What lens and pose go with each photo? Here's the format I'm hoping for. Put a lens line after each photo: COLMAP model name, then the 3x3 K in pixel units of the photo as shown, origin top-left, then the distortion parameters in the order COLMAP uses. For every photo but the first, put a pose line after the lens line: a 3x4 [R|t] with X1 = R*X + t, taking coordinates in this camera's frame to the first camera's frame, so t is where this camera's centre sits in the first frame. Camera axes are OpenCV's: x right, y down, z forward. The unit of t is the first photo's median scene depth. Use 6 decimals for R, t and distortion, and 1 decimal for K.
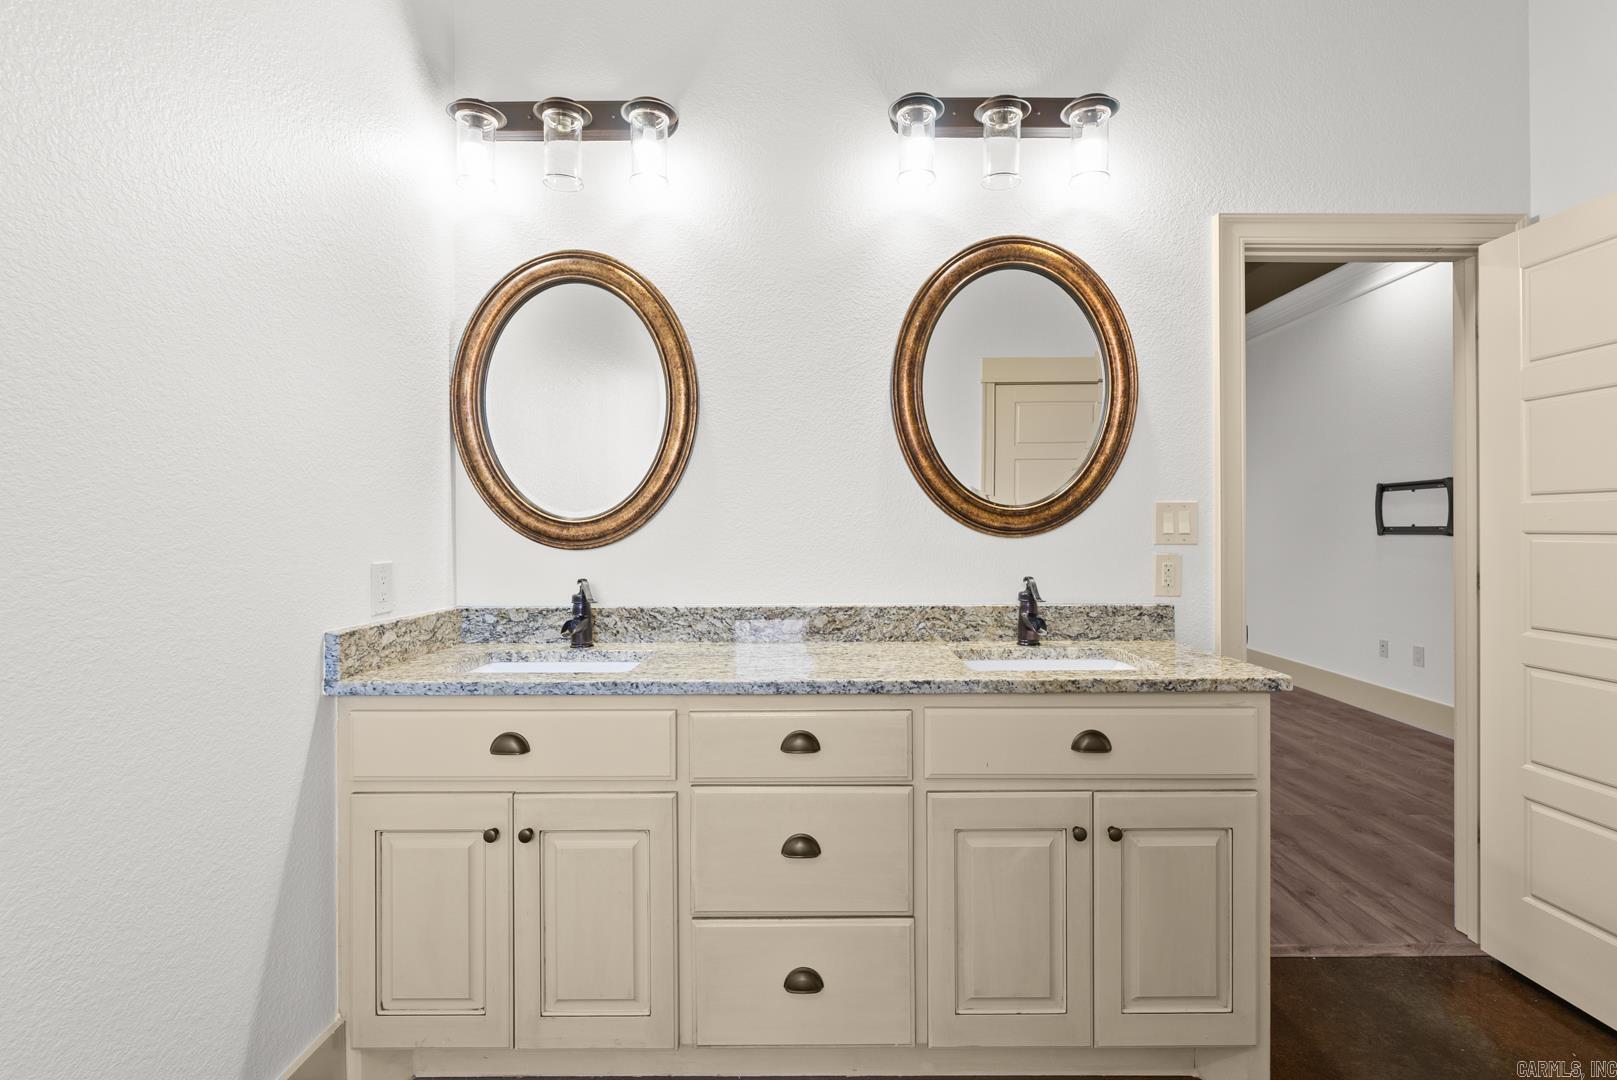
lens RADIAL K [[718.4, 0, 812.0], [0, 718.4, 534.1], [0, 0, 1]] dist [0.002462, -0.000022]
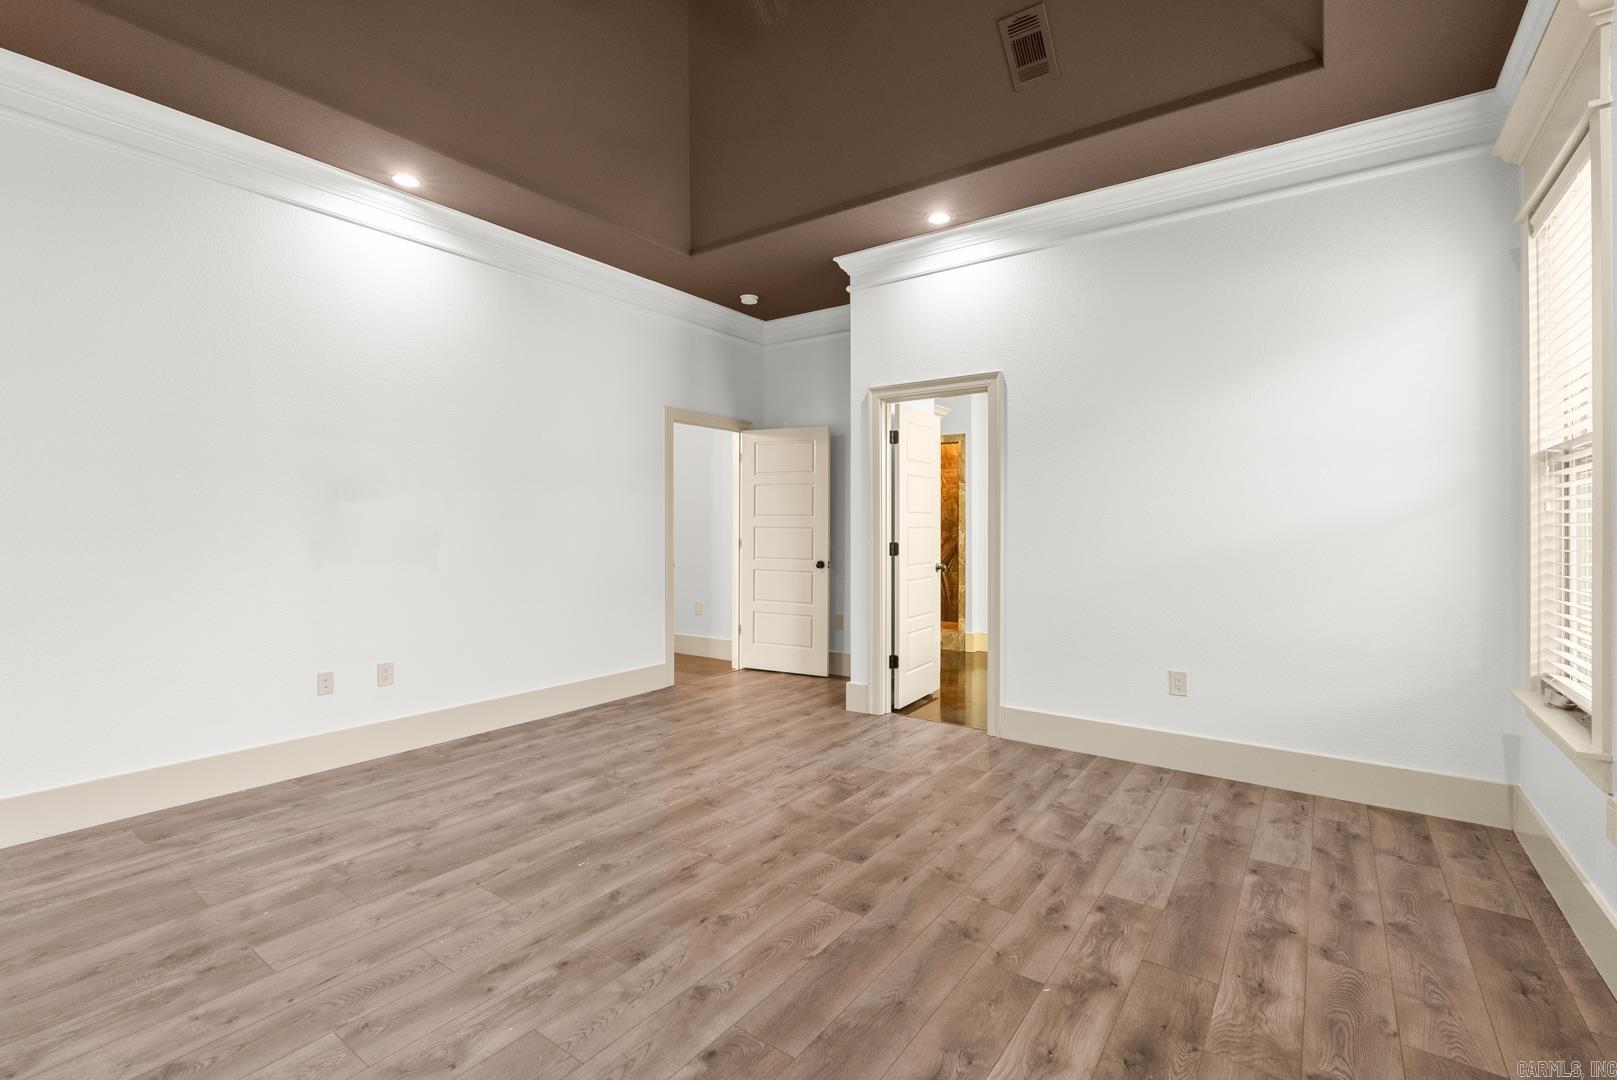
lens RADIAL K [[718.4, 0, 809.9], [0, 718.4, 532.8], [0, 0, 1]] dist [0.002462, -0.000022]
pose [[-0.815967, -0.000123, 0.578099, -0.080259], [0.005556, 0.999952, 0.008055, -0.005861], [-0.578072, 0.009784, -0.815927, 1.411452]]
